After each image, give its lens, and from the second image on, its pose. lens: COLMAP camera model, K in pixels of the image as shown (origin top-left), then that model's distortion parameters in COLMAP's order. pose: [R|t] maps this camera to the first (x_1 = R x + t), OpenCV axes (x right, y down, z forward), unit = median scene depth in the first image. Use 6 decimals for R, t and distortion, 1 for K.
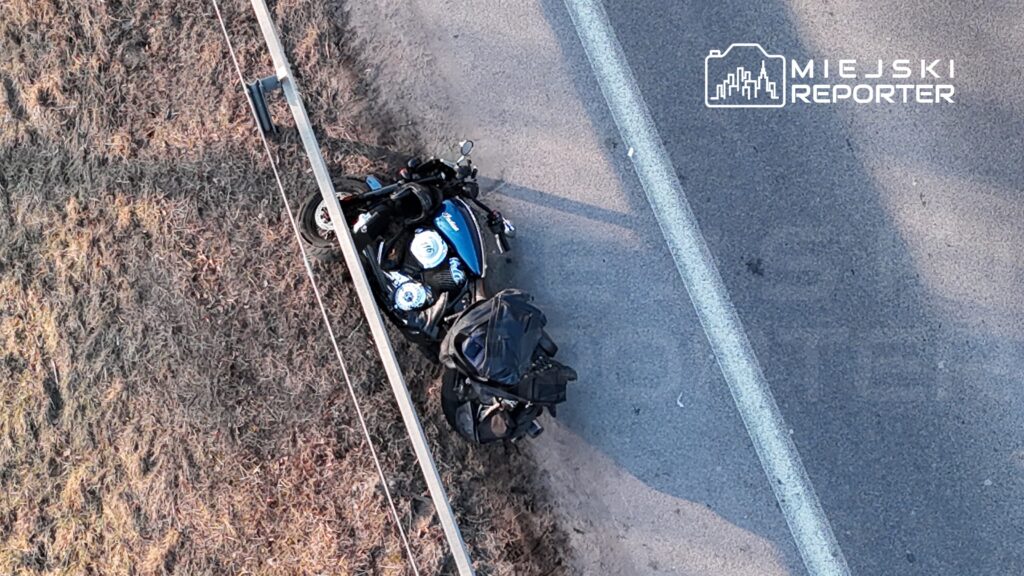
lens RADIAL K [[961.3, 0, 516.0], [0, 961.3, 291.8], [0, 0, 1]] dist [0.053879, 0.000000]
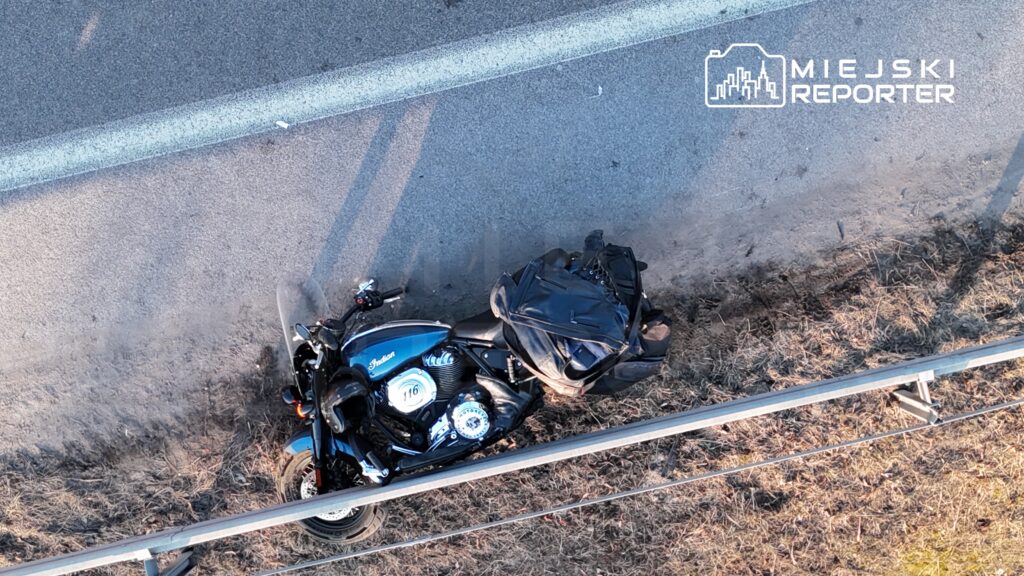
lens RADIAL K [[961.3, 0, 509.4], [0, 961.3, 289.6], [0, 0, 1]] dist [0.053879, 0.000000]
pose [[0.123058, -0.992370, 0.007605, -0.002696], [0.969643, 0.121864, 0.211993, -0.142056], [-0.211302, -0.018713, 0.977242, 0.194523]]
